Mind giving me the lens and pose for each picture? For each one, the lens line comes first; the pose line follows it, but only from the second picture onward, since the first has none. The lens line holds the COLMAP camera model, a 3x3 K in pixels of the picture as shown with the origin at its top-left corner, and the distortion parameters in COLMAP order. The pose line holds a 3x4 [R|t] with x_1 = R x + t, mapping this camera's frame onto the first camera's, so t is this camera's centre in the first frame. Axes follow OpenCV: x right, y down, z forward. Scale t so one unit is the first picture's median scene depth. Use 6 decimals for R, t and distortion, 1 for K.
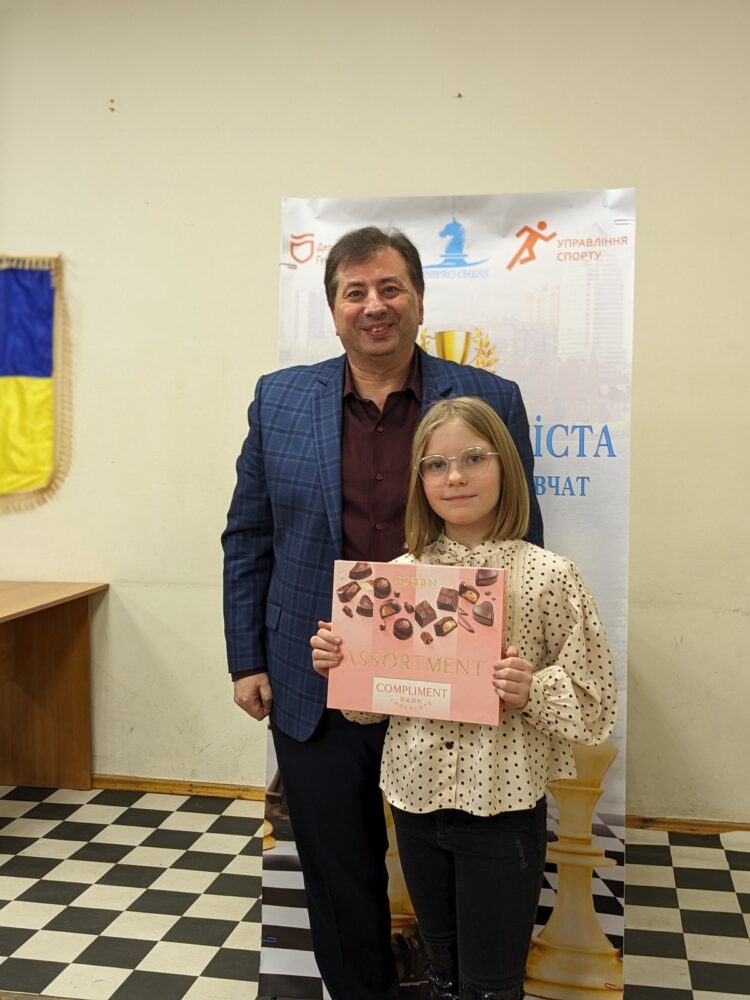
lens RADIAL K [[1180.8, 0, 363.4], [0, 1180.8, 494.8], [0, 0, 1]] dist [0.028358, 0.000000]
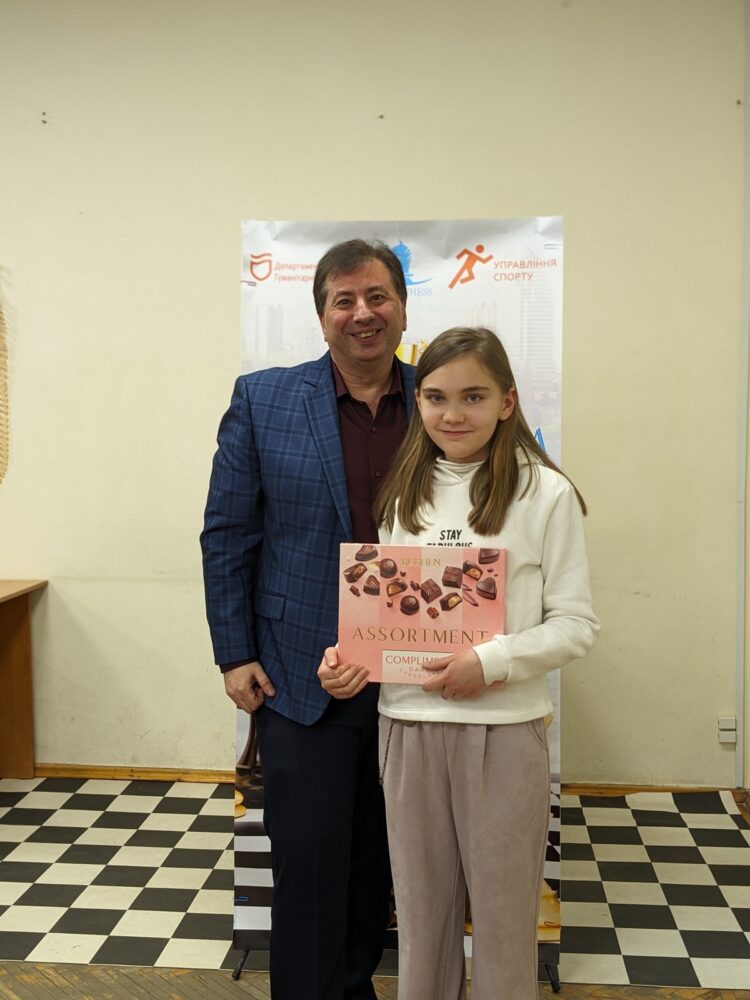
lens RADIAL K [[1180.8, 0, 354.2], [0, 1180.8, 510.2], [0, 0, 1]] dist [0.028358, 0.000000]
pose [[0.995244, -0.014012, 0.096405, -0.074231], [0.012232, 0.999744, 0.019025, -0.004638], [-0.096646, -0.017755, 0.995160, -0.093954]]
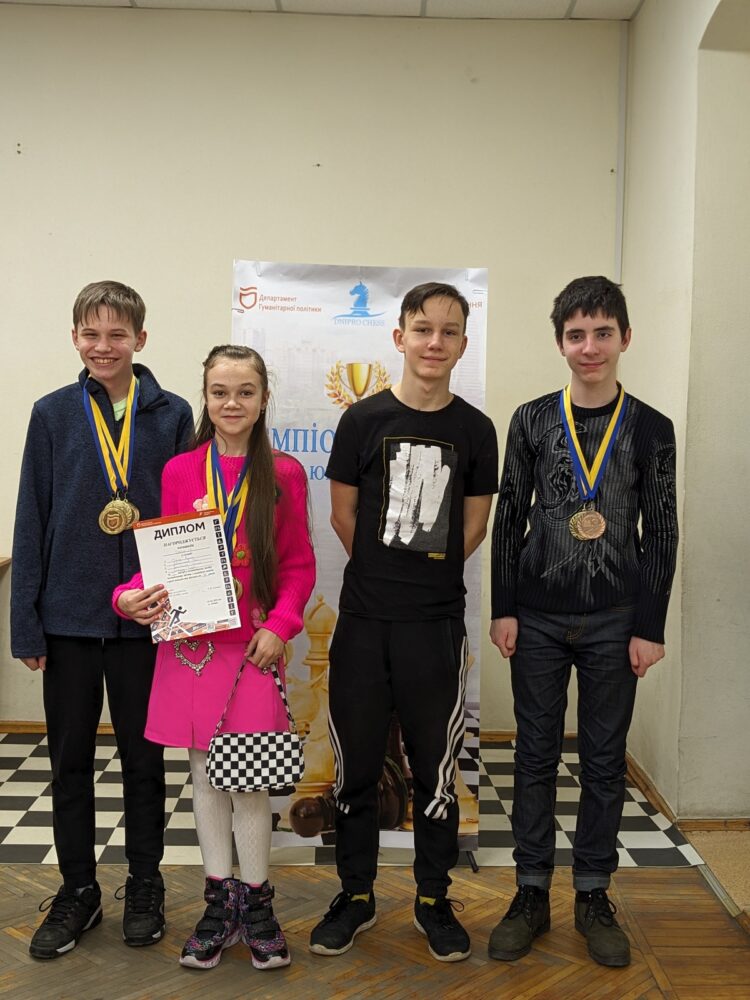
lens RADIAL K [[1180.8, 0, 367.1], [0, 1180.8, 505.6], [0, 0, 1]] dist [0.028358, 0.000000]
pose [[0.973212, 0.003036, 0.229892, -0.228313], [-0.006357, 0.999886, 0.013709, 0.008988], [-0.229824, -0.014803, 0.973120, -0.345311]]
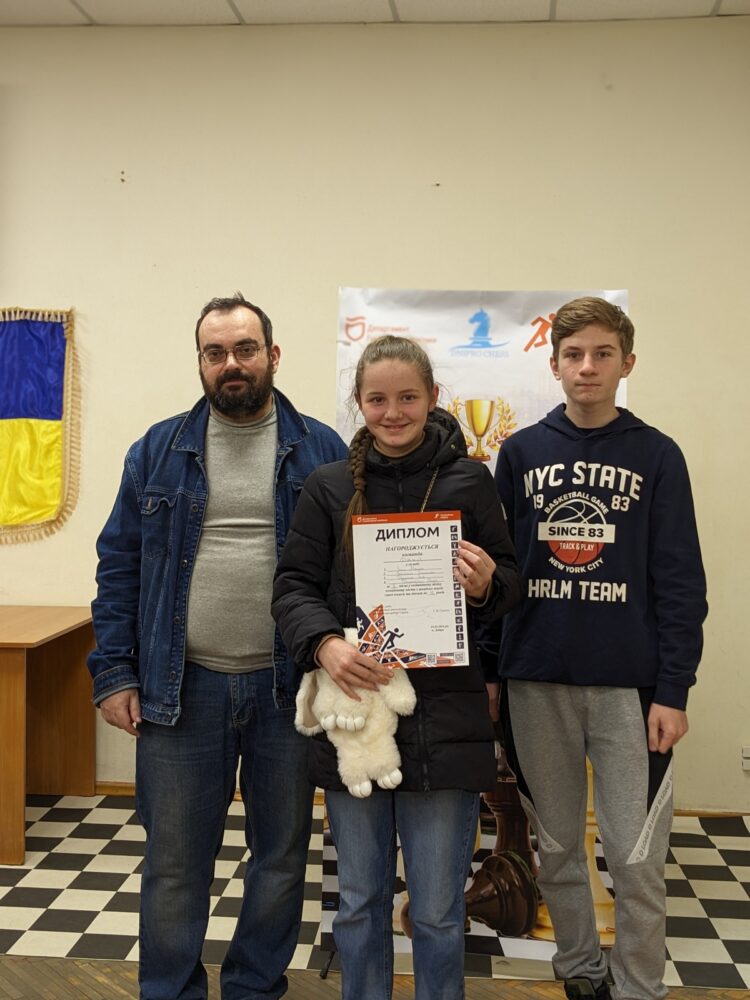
lens RADIAL K [[1180.8, 0, 363.1], [0, 1180.8, 500.9], [0, 0, 1]] dist [0.028358, 0.000000]
pose [[0.992677, 0.008557, 0.120498, -0.186874], [-0.006740, 0.999858, -0.015477, -0.014056], [-0.120613, 0.014552, 0.992593, -0.194811]]
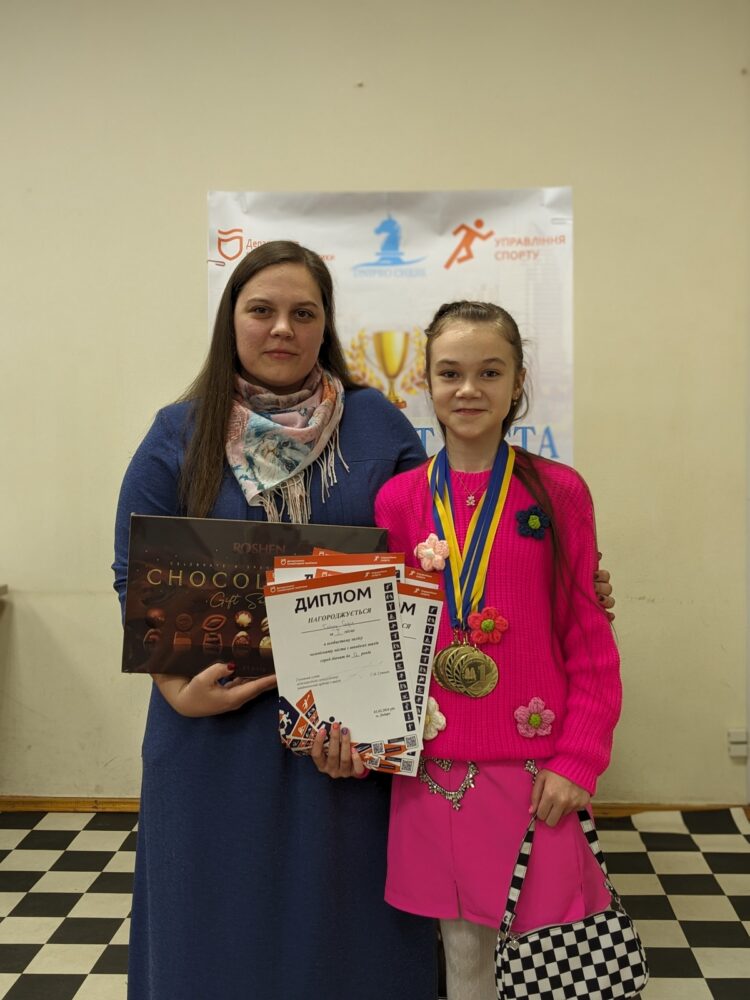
lens RADIAL K [[1180.8, 0, 395.1], [0, 1180.8, 509.2], [0, 0, 1]] dist [0.028358, 0.000000]
pose [[0.987986, -0.027835, 0.152018, -0.071417], [0.023909, 0.999333, 0.027594, -0.018621], [-0.152685, -0.023628, 0.987992, 0.033102]]
